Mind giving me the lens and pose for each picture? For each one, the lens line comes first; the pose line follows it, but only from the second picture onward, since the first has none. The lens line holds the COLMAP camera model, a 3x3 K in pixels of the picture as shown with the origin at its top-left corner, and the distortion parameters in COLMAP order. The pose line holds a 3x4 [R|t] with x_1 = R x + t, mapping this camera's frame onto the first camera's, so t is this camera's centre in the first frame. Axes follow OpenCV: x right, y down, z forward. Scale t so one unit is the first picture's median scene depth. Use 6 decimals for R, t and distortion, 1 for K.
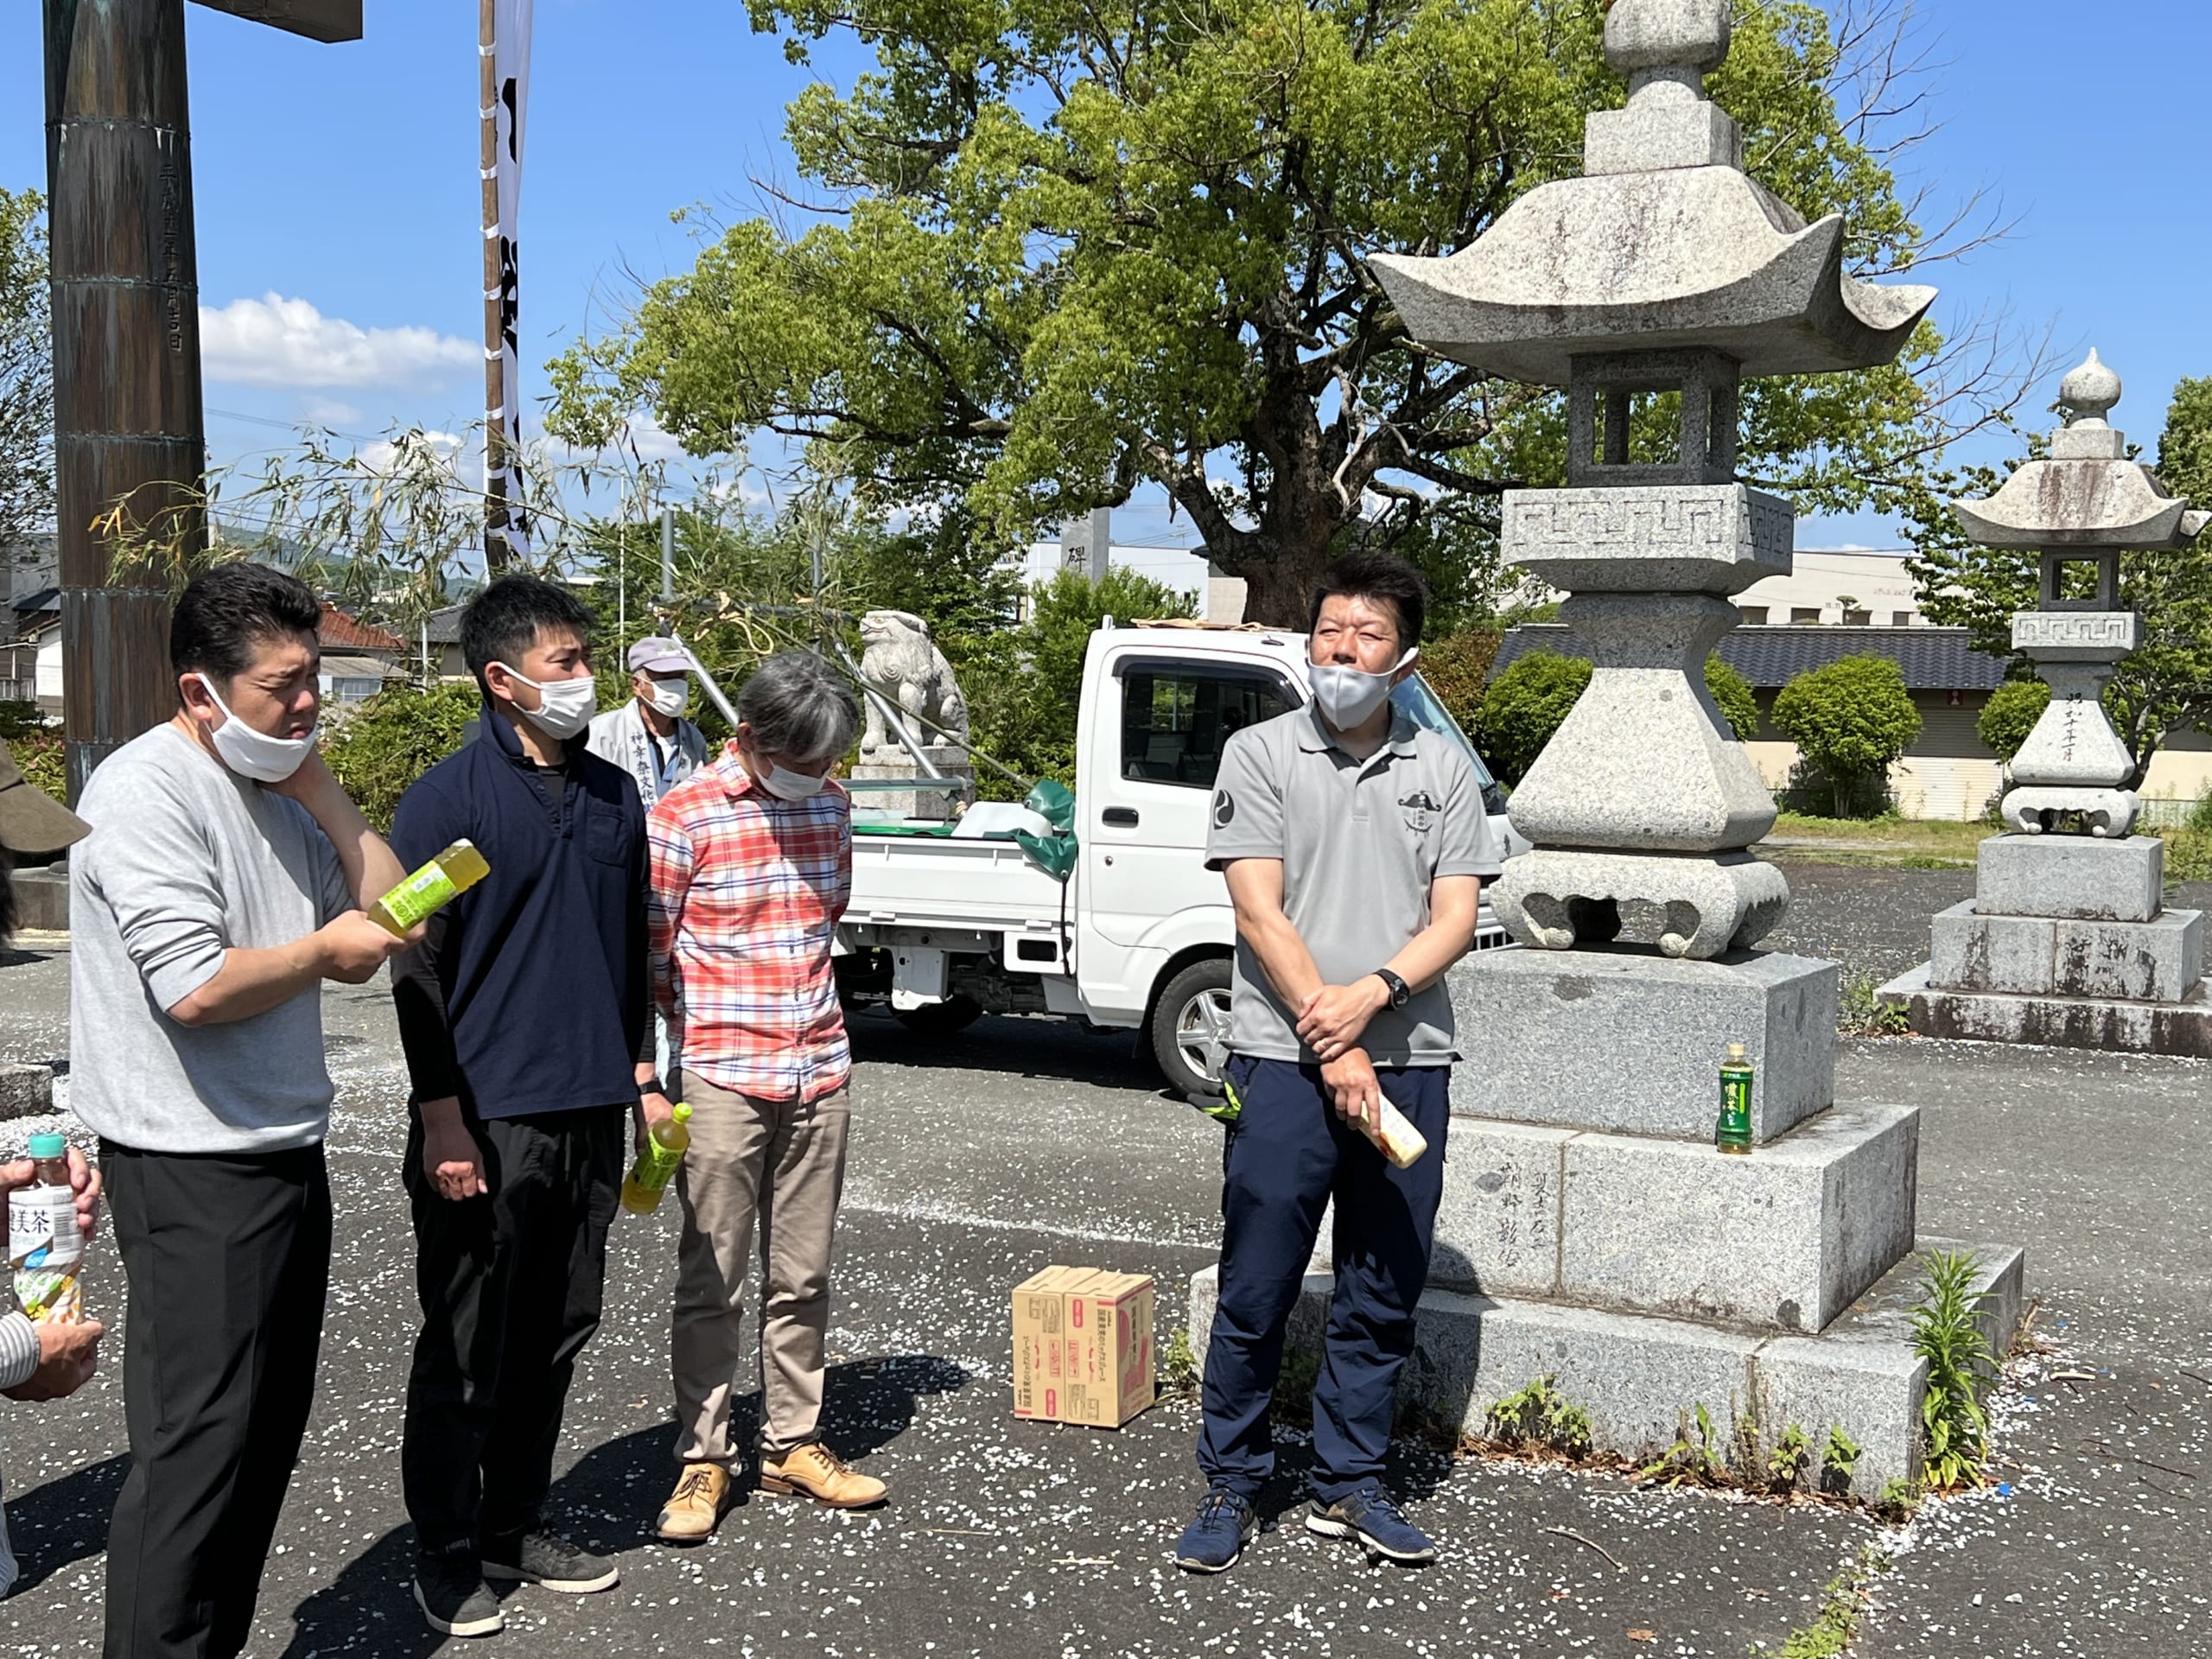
lens RADIAL K [[2729.4, 0, 1104.8], [0, 2729.4, 832.9], [0, 0, 1]] dist [0.042613, 0.000000]
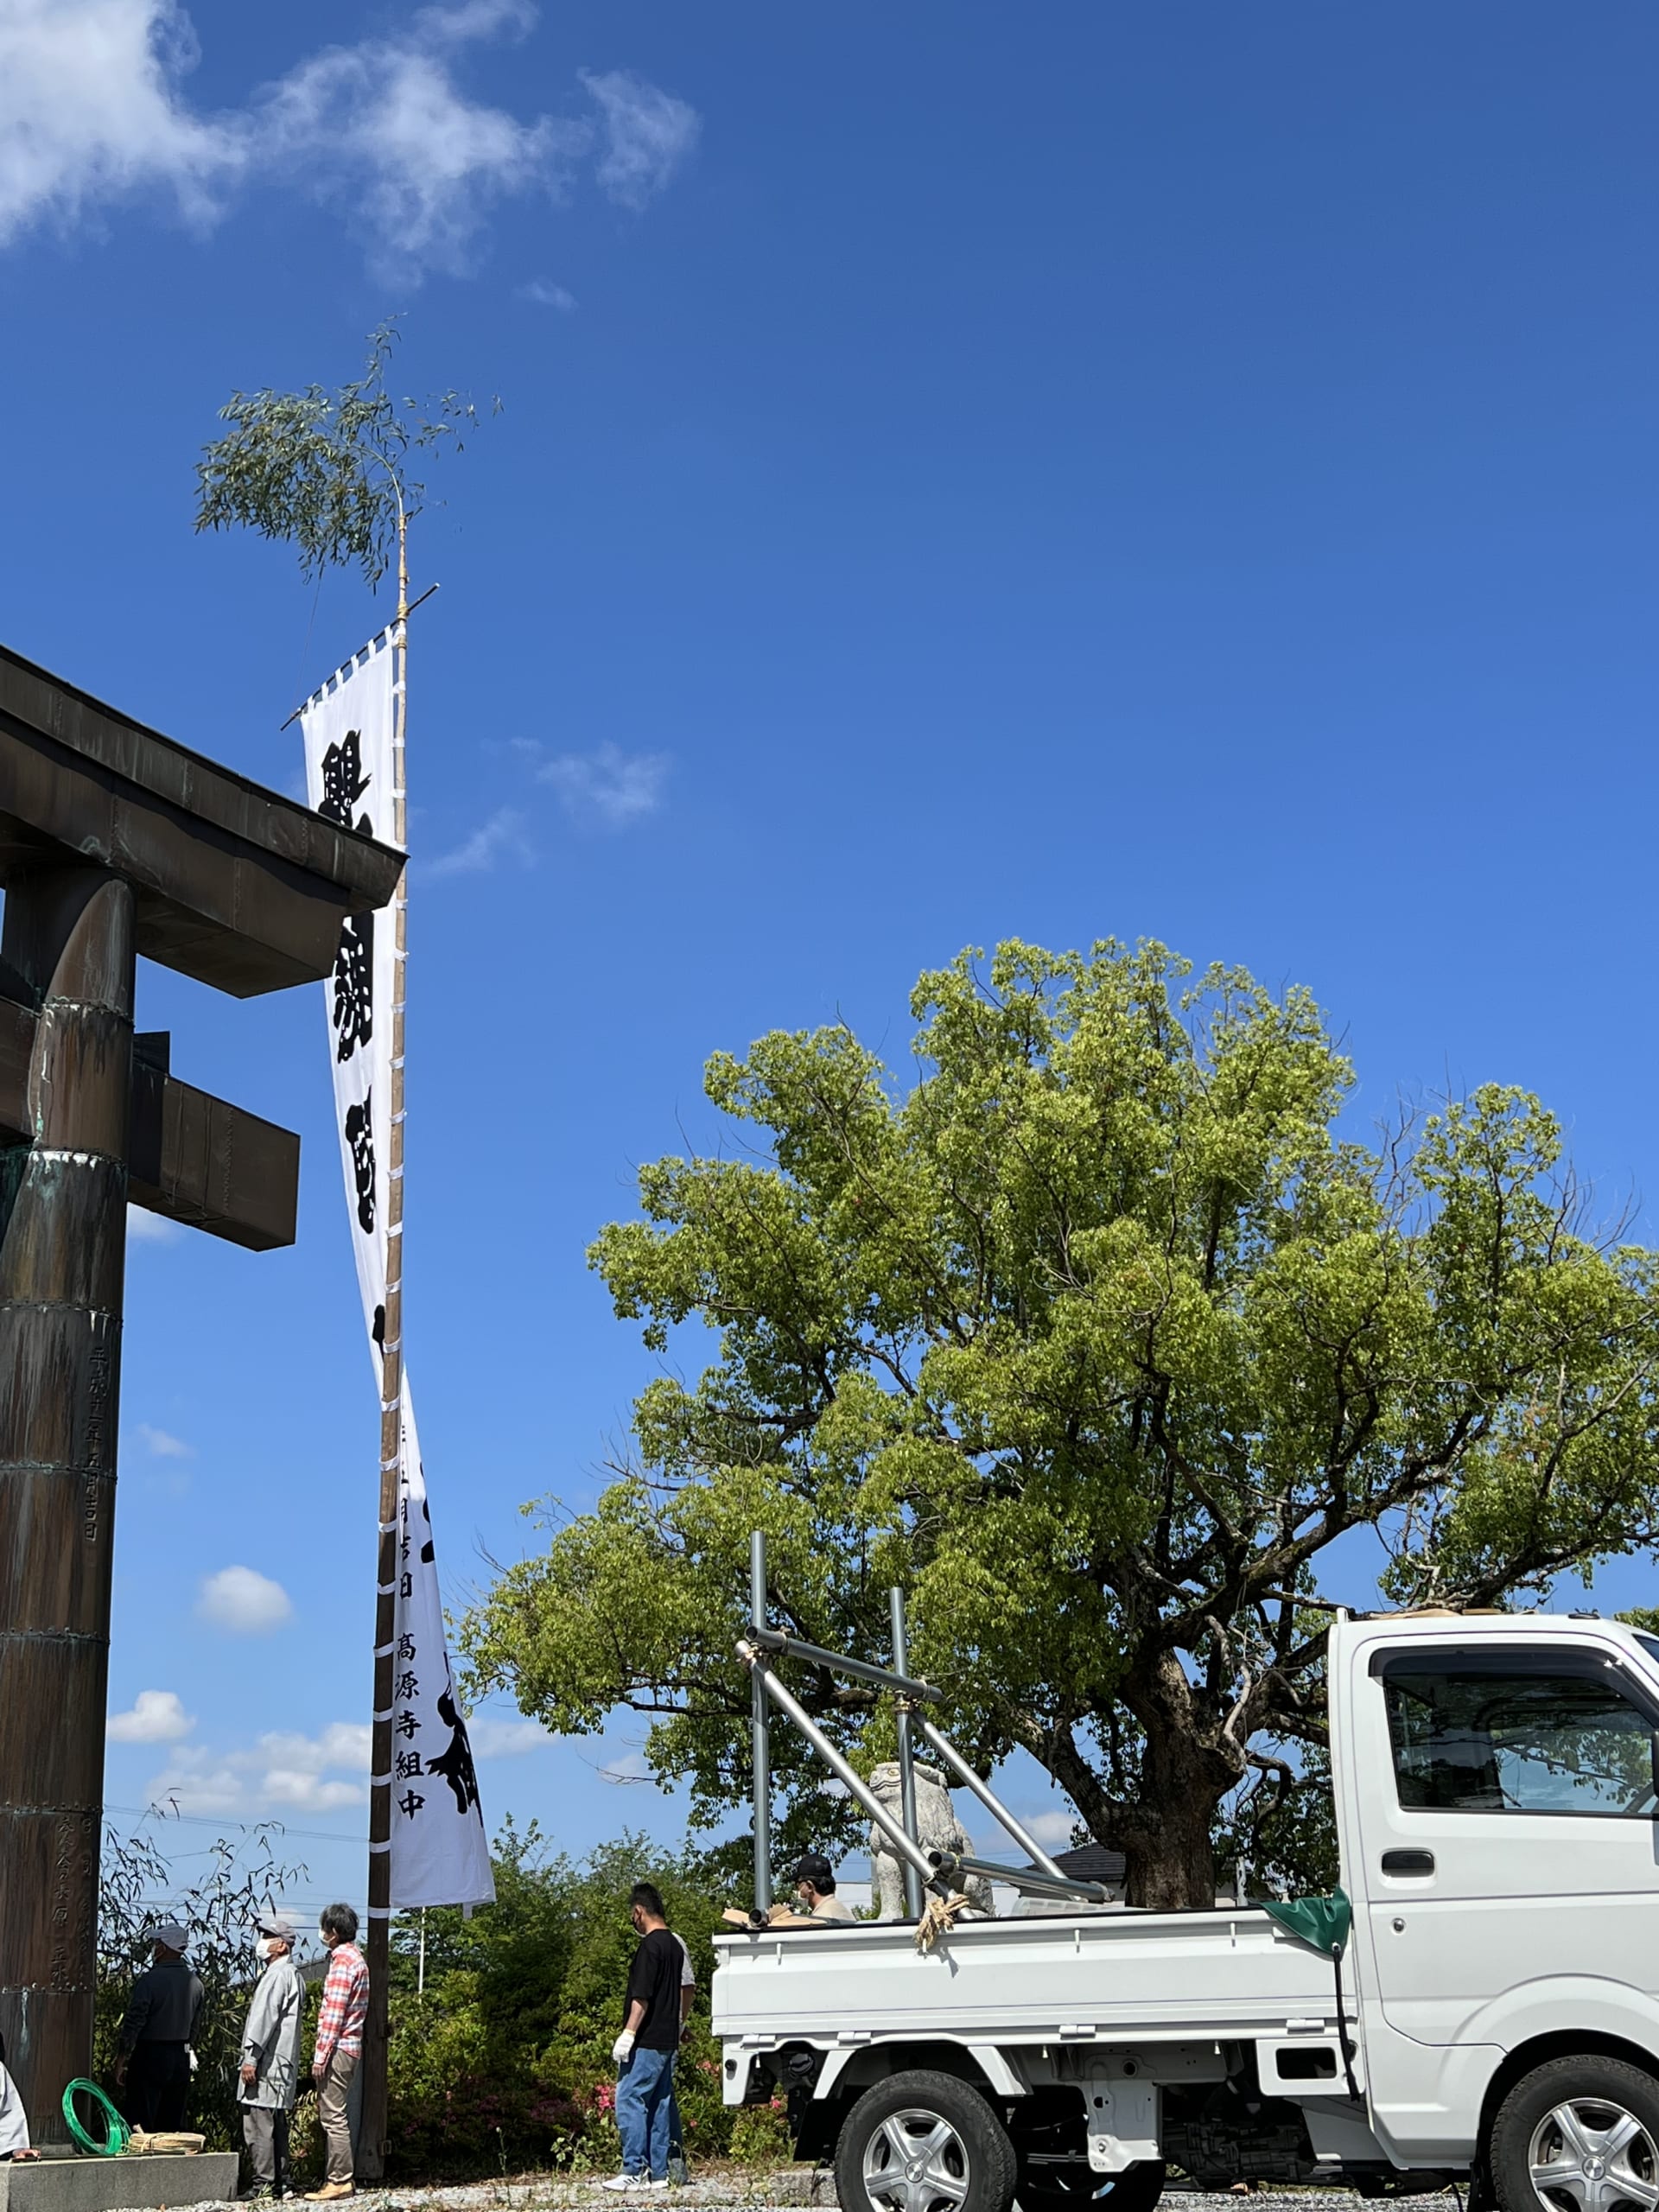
lens RADIAL K [[2546.7, 0, 835.4], [0, 2546.7, 1104.5], [0, 0, 1]] dist [0.028698, 0.000000]
pose [[0.999343, -0.035849, 0.005320, -0.139280], [0.034951, 0.914482, -0.403114, 0.076822], [0.009586, 0.403035, 0.915134, 0.250535]]
